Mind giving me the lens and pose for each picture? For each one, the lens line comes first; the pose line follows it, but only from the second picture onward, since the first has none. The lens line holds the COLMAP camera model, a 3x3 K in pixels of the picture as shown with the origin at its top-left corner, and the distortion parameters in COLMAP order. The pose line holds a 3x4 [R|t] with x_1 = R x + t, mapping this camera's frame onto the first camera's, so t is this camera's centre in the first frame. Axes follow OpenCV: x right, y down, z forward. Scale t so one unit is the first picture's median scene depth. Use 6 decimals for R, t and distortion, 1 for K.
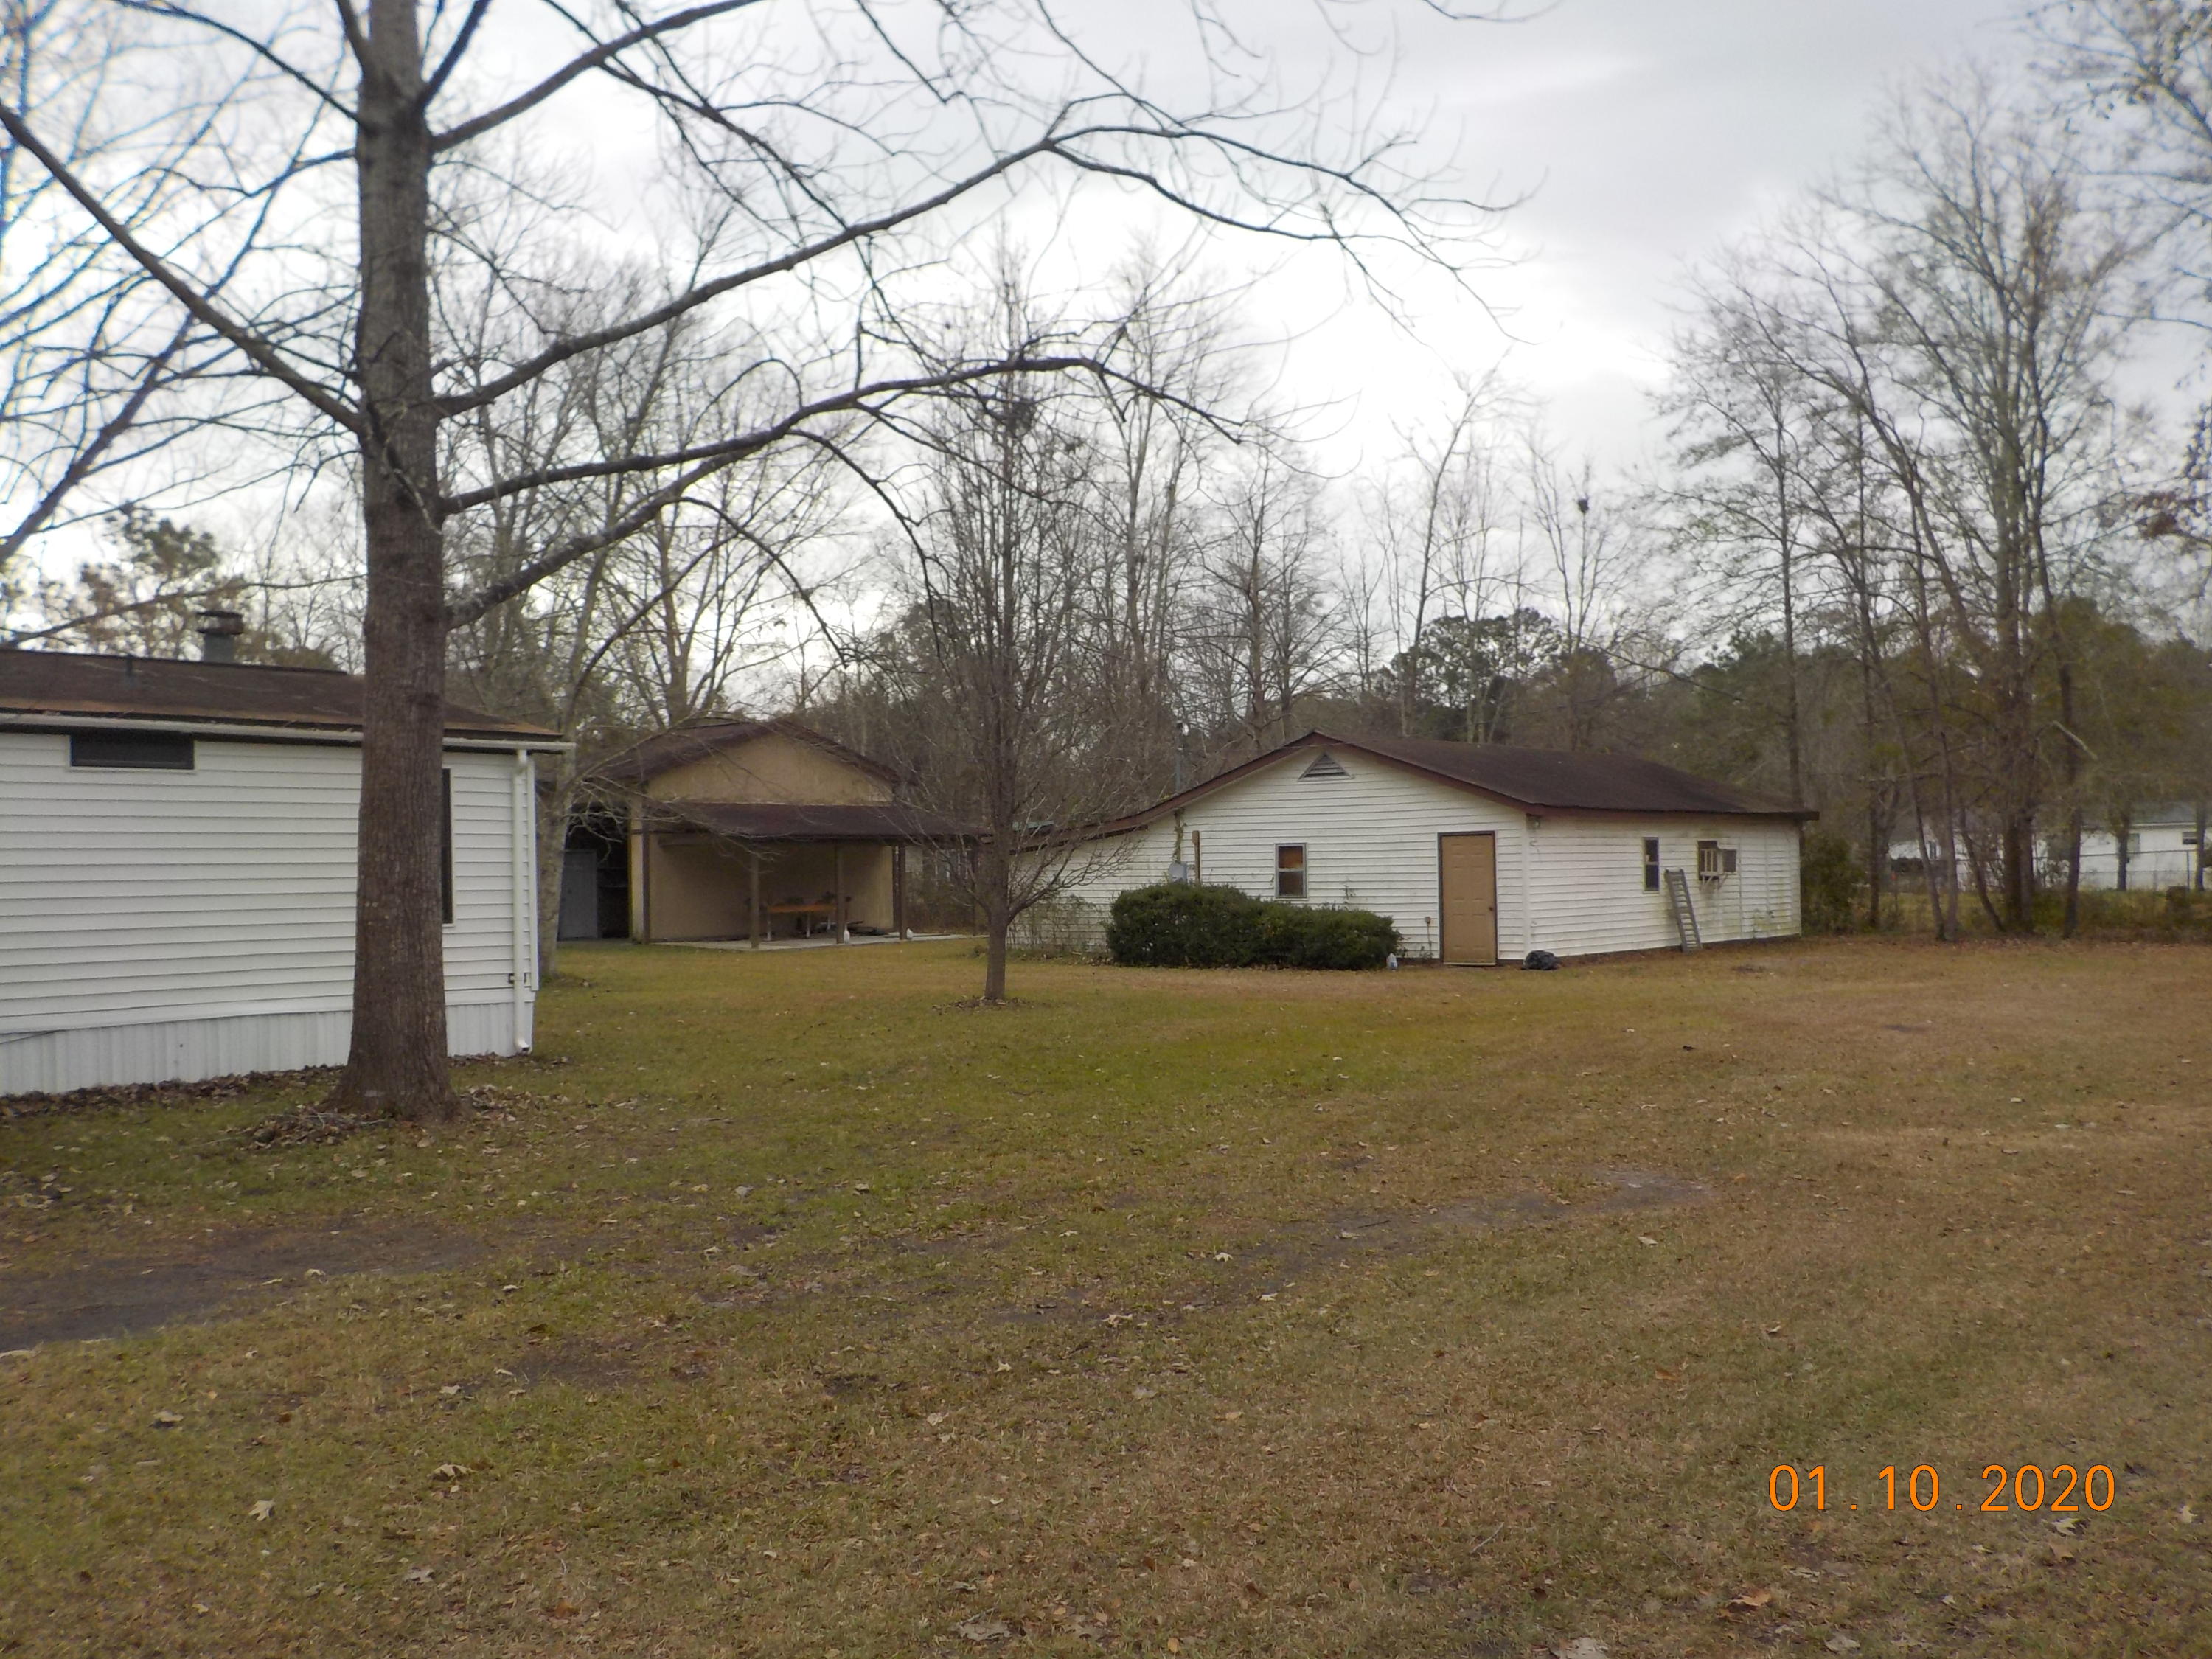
lens RADIAL K [[1982.3, 0, 1108.2], [0, 1982.3, 851.6], [0, 0, 1]] dist [-0.003618, 0.004004]
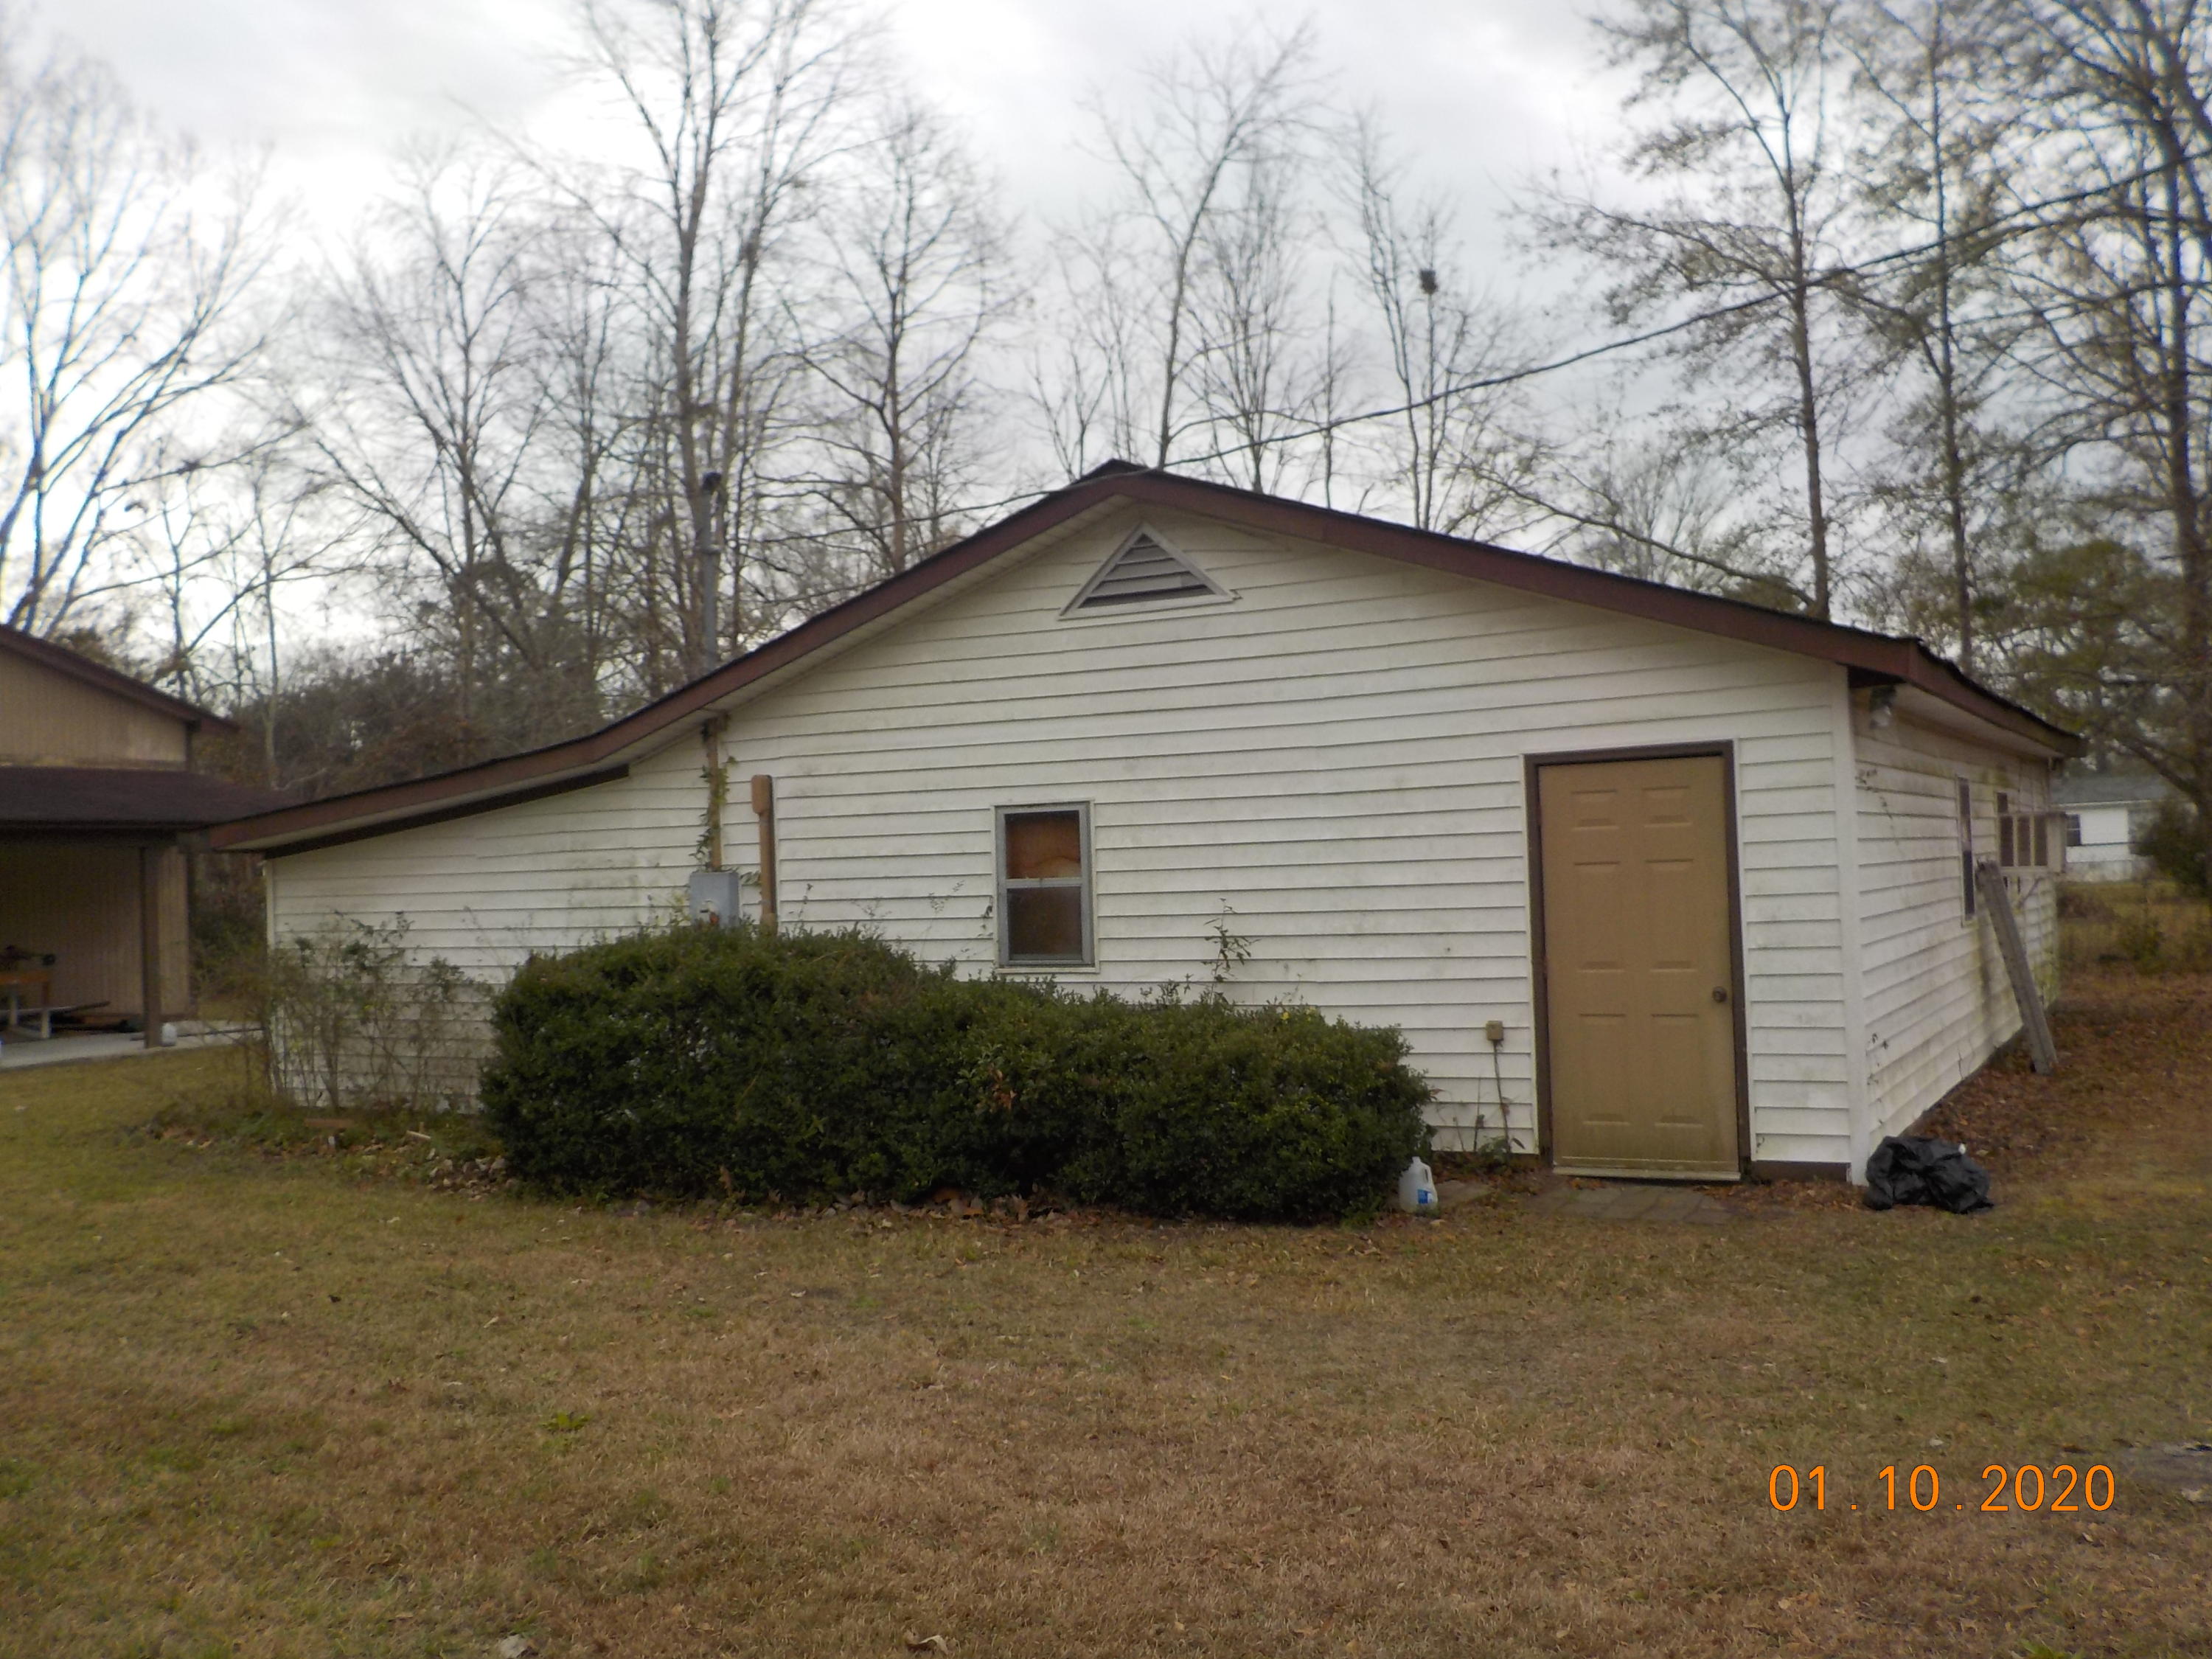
lens RADIAL K [[1982.3, 0, 1108.2], [0, 1982.3, 851.6], [0, 0, 1]] dist [-0.003618, 0.004004]
pose [[0.982451, -0.016615, 0.185777, 0.040691], [0.017970, 0.999823, -0.005611, 0.006123], [-0.185651, 0.008851, 0.982576, 0.670746]]
